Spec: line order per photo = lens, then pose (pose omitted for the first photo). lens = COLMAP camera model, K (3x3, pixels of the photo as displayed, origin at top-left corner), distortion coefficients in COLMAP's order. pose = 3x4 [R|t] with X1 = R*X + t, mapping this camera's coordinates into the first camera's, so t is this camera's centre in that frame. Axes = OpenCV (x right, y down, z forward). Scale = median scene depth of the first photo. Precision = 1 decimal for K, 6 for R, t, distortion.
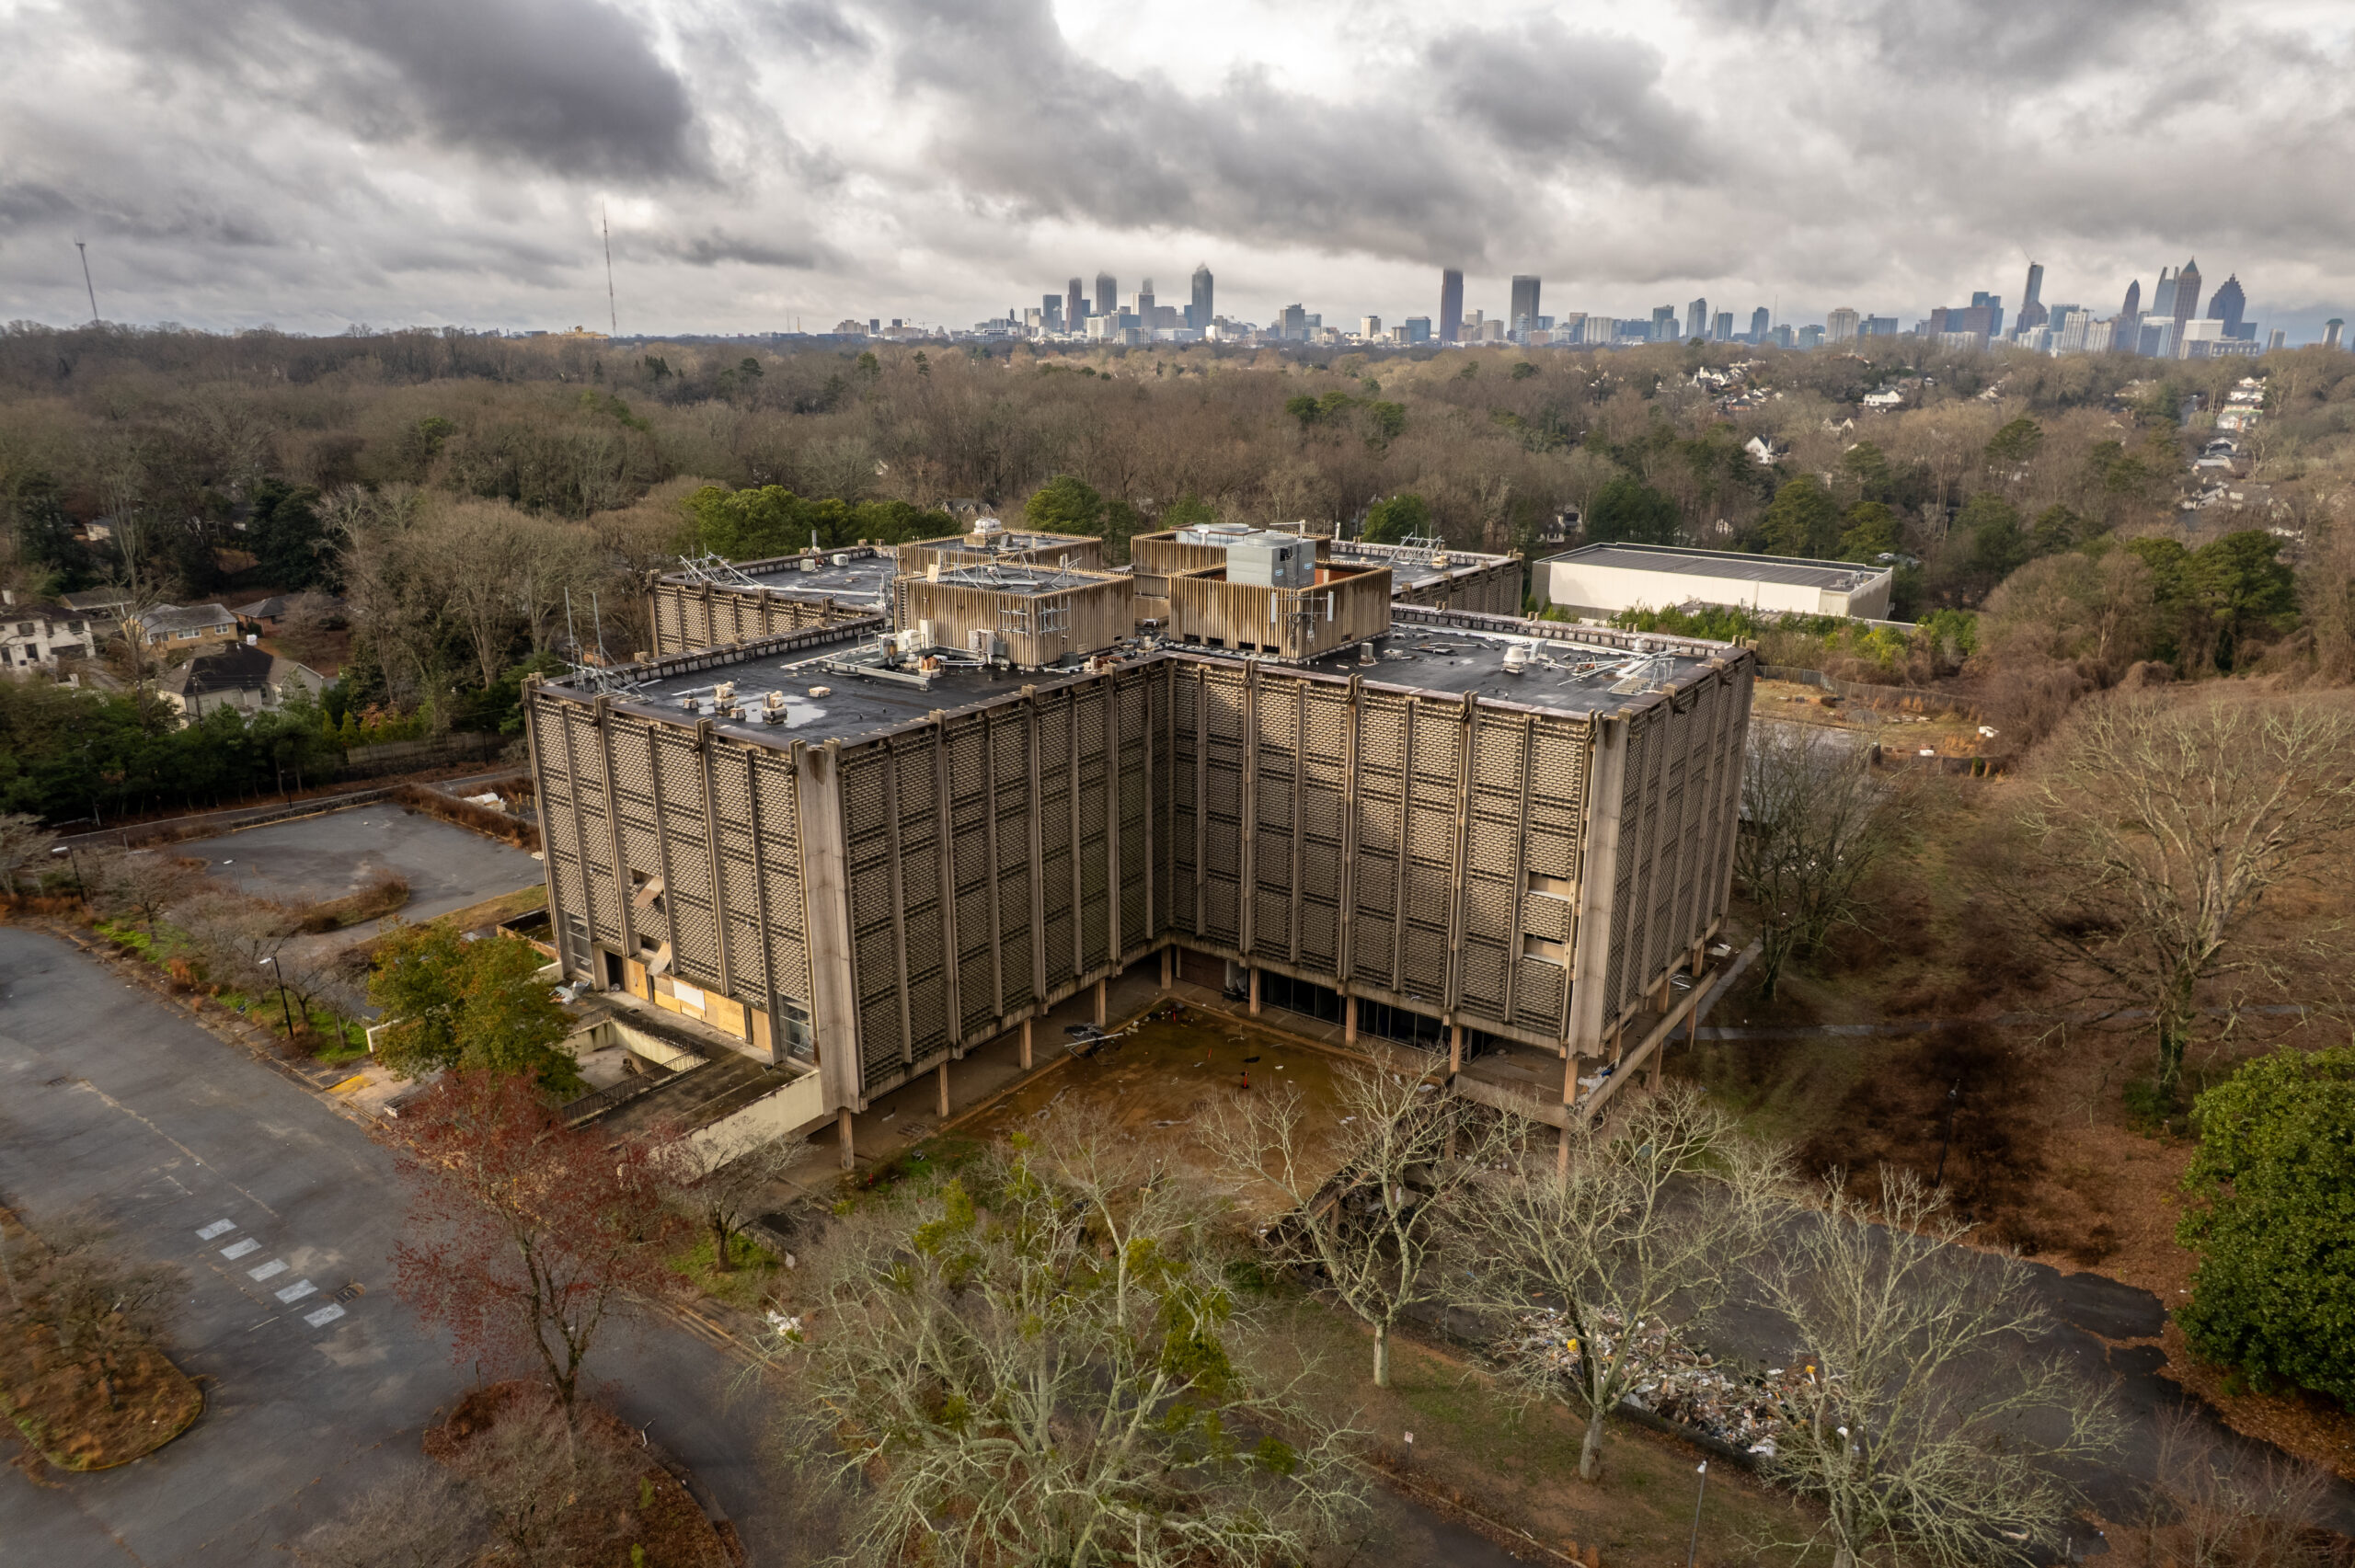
lens RADIAL K [[1497.9, 0, 1181.7], [0, 1497.9, 807.6], [0, 0, 1]] dist [-0.089819, 0.073970]
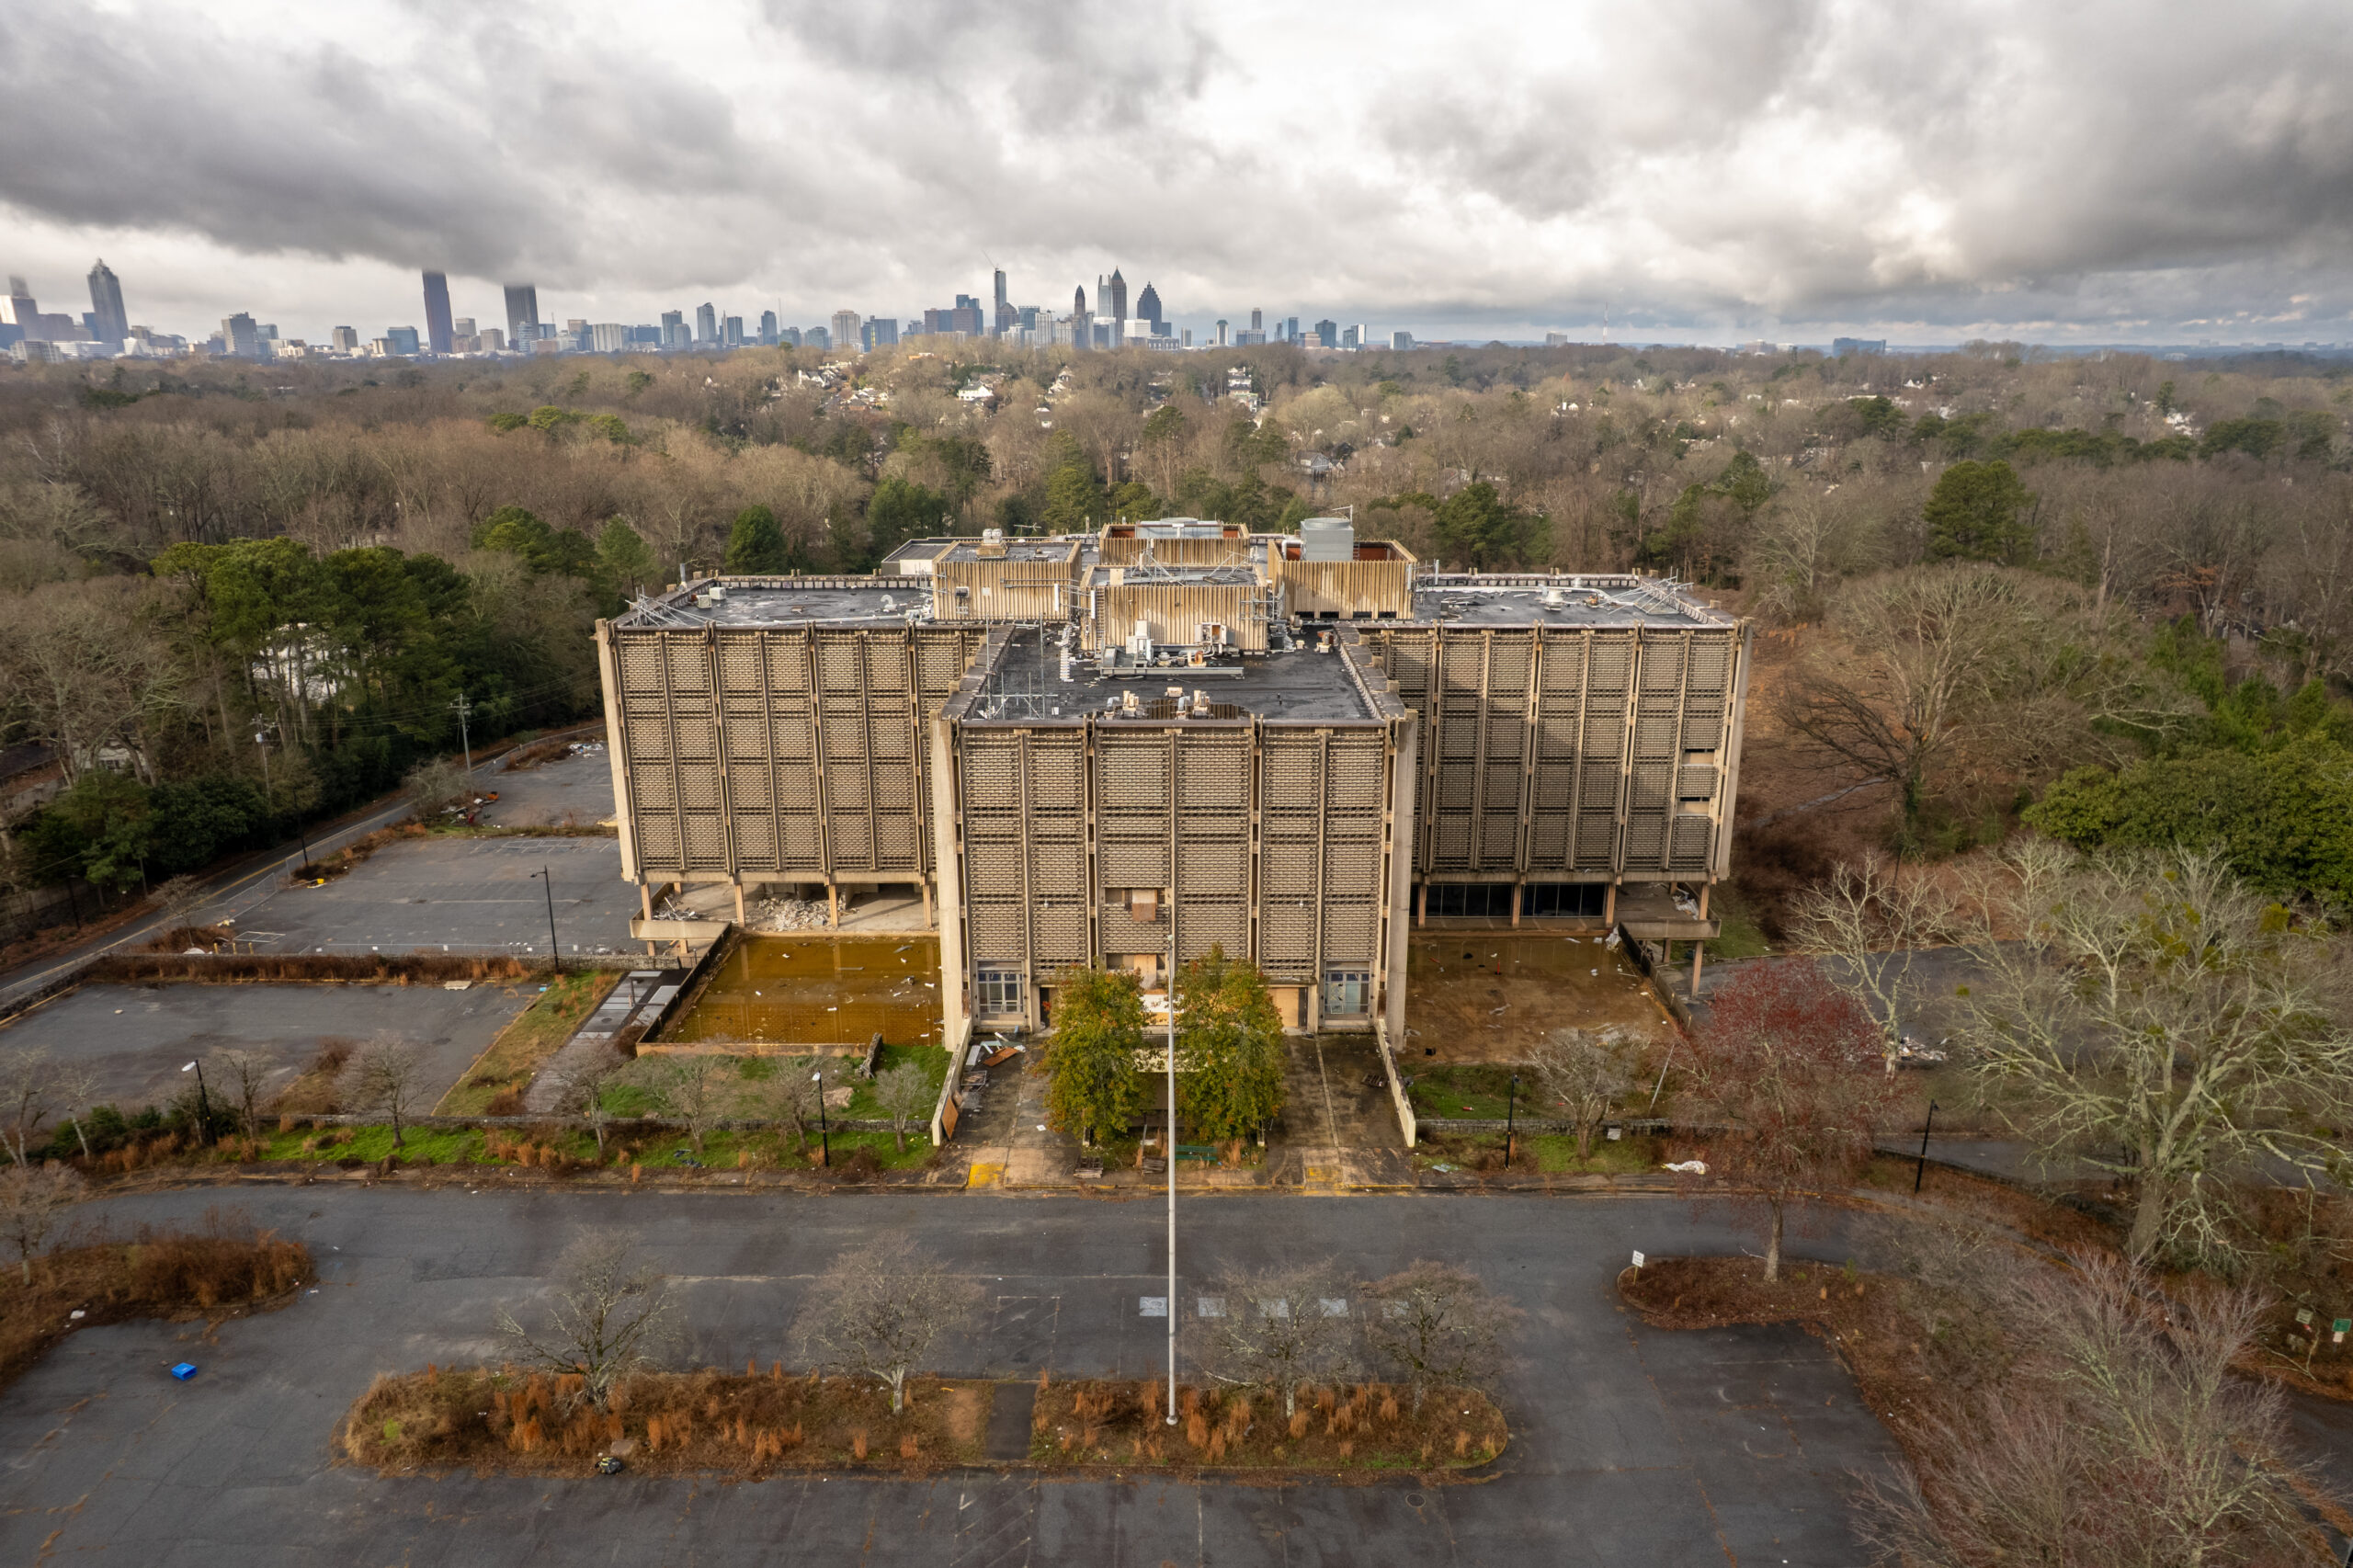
lens RADIAL K [[1530.4, 0, 1176.5], [0, 1530.4, 784.0], [0, 0, 1]] dist [-0.095303, 0.081740]
pose [[0.809247, -0.165404, 0.563702, -0.760303], [0.178699, 0.983383, 0.032009, -0.043478], [-0.559630, 0.074830, 0.825357, 0.117362]]
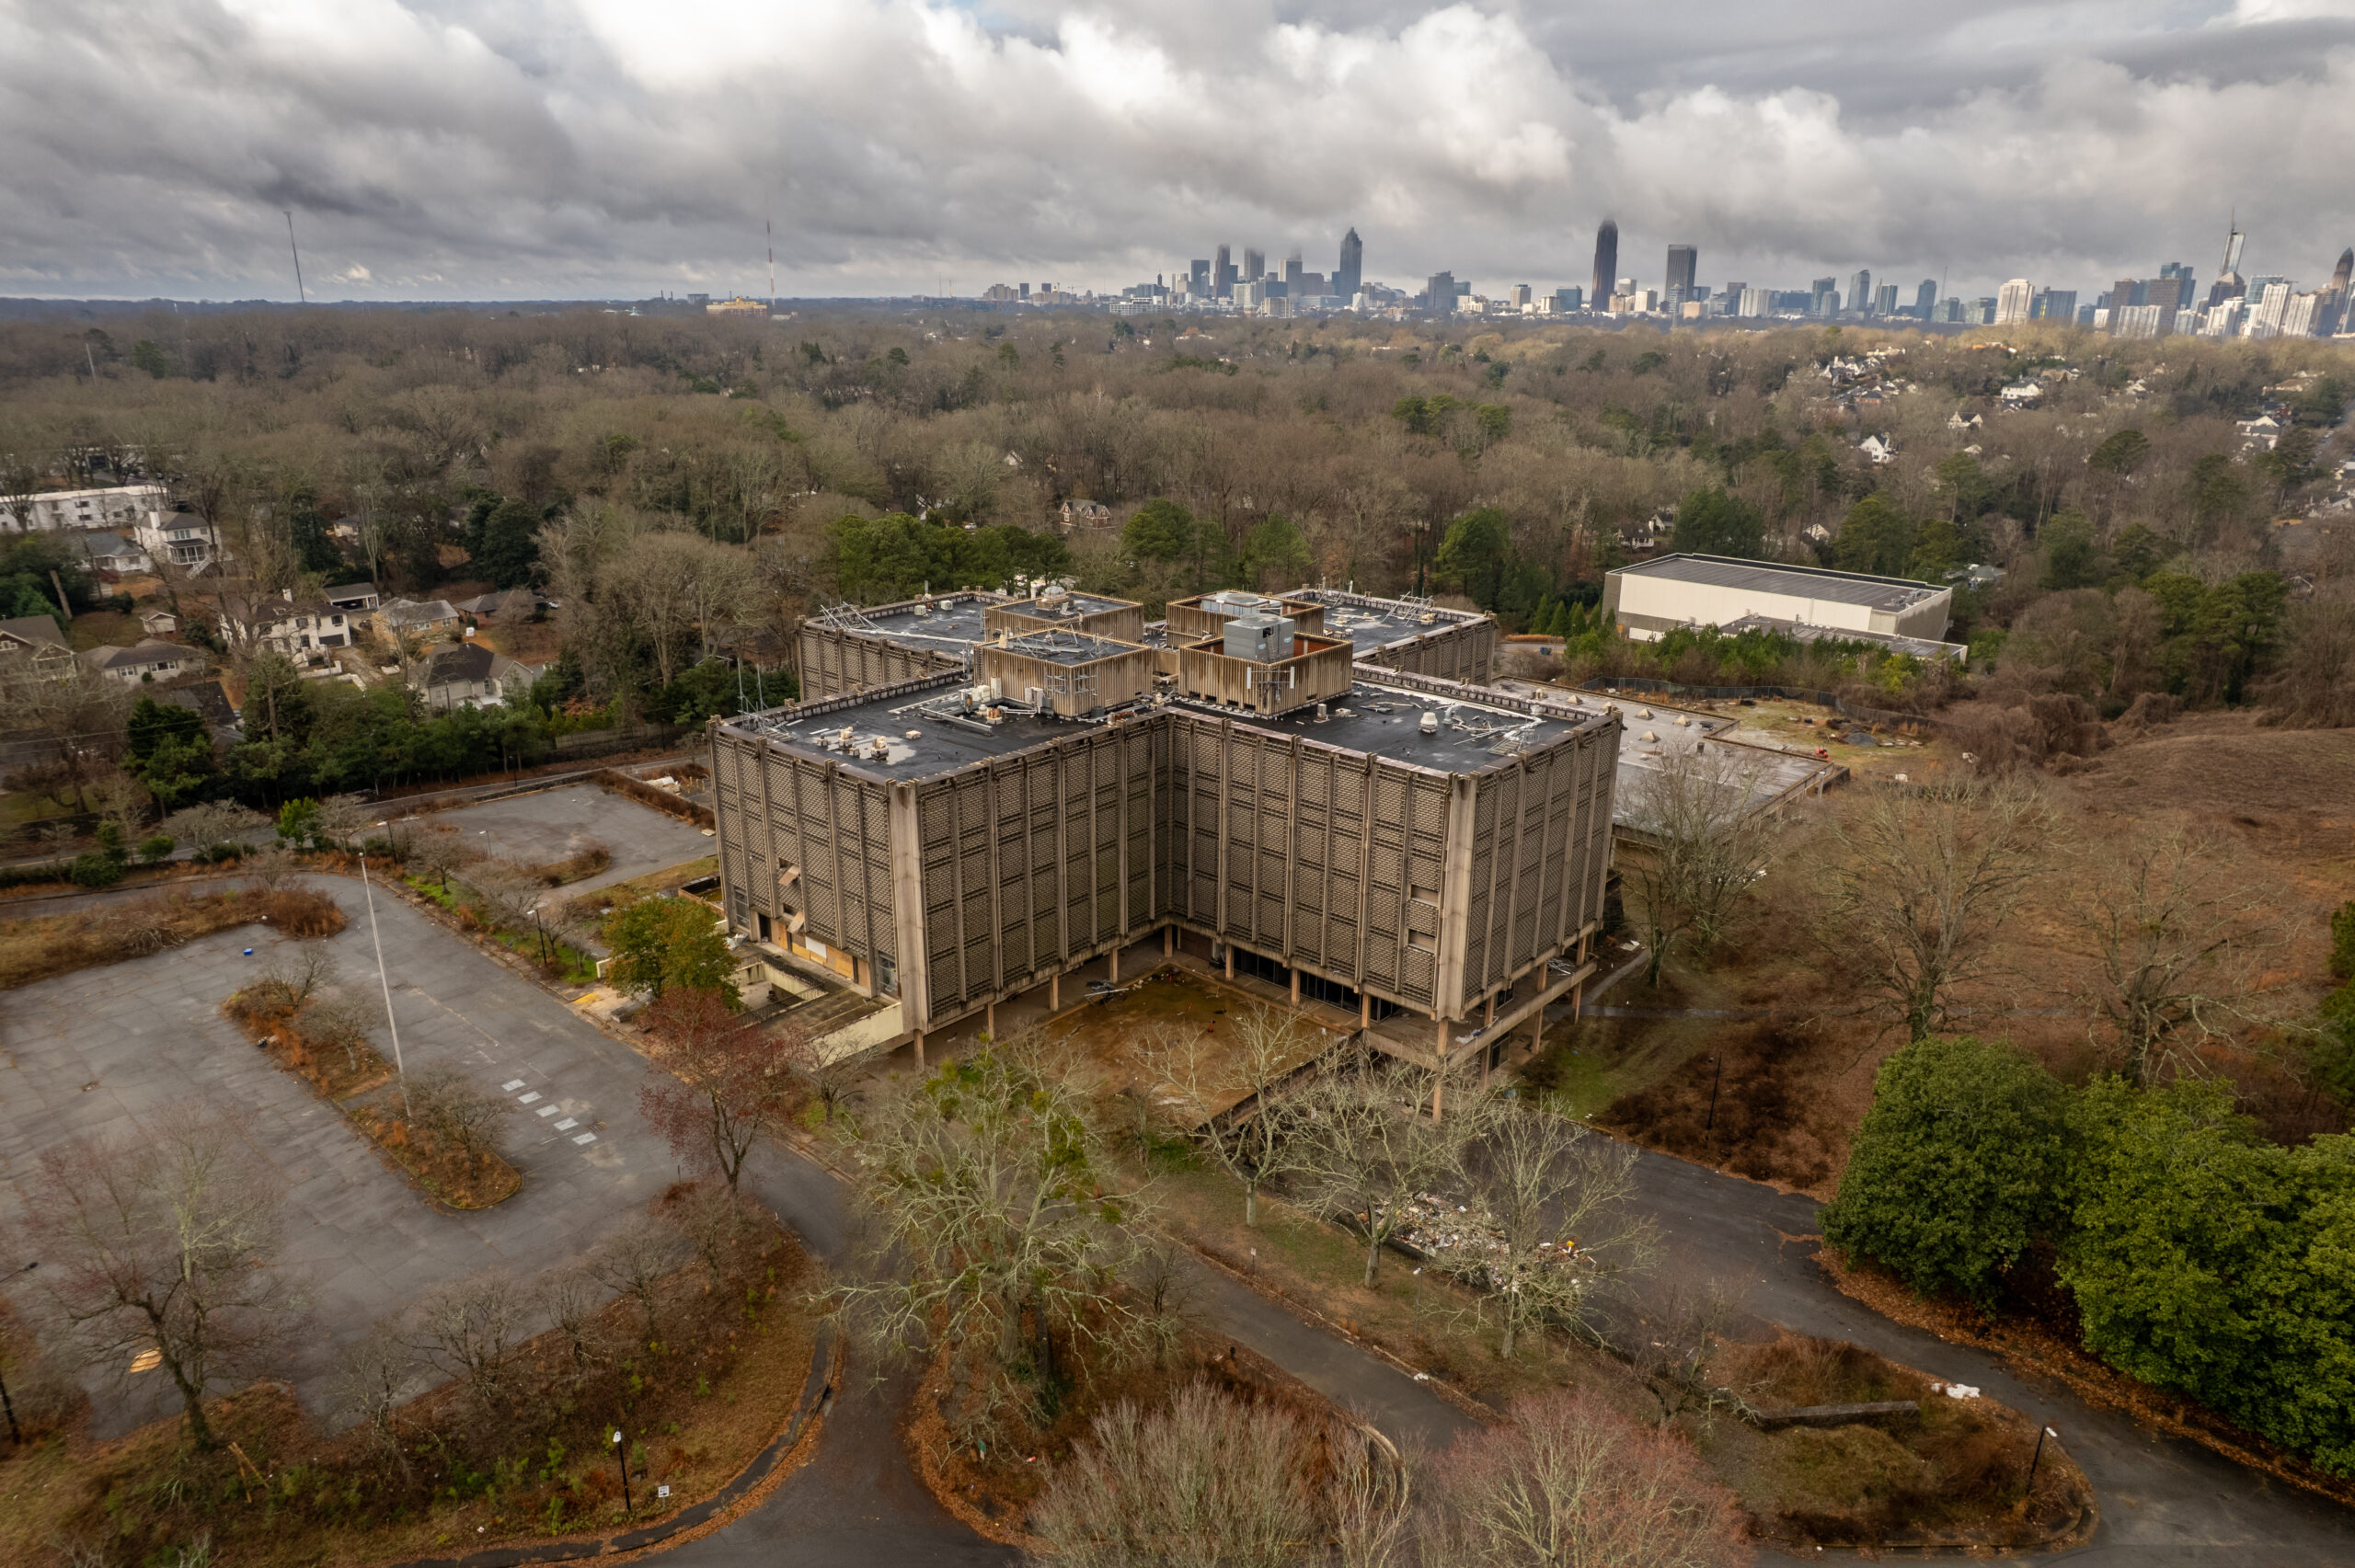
lens RADIAL K [[1497.9, 0, 1181.7], [0, 1497.9, 807.6], [0, 0, 1]] dist [-0.089819, 0.073970]
pose [[0.995409, 0.035040, -0.089073, 0.120664], [-0.032941, 0.999147, 0.024922, -0.047148], [0.089870, -0.021874, 0.995713, -0.335020]]
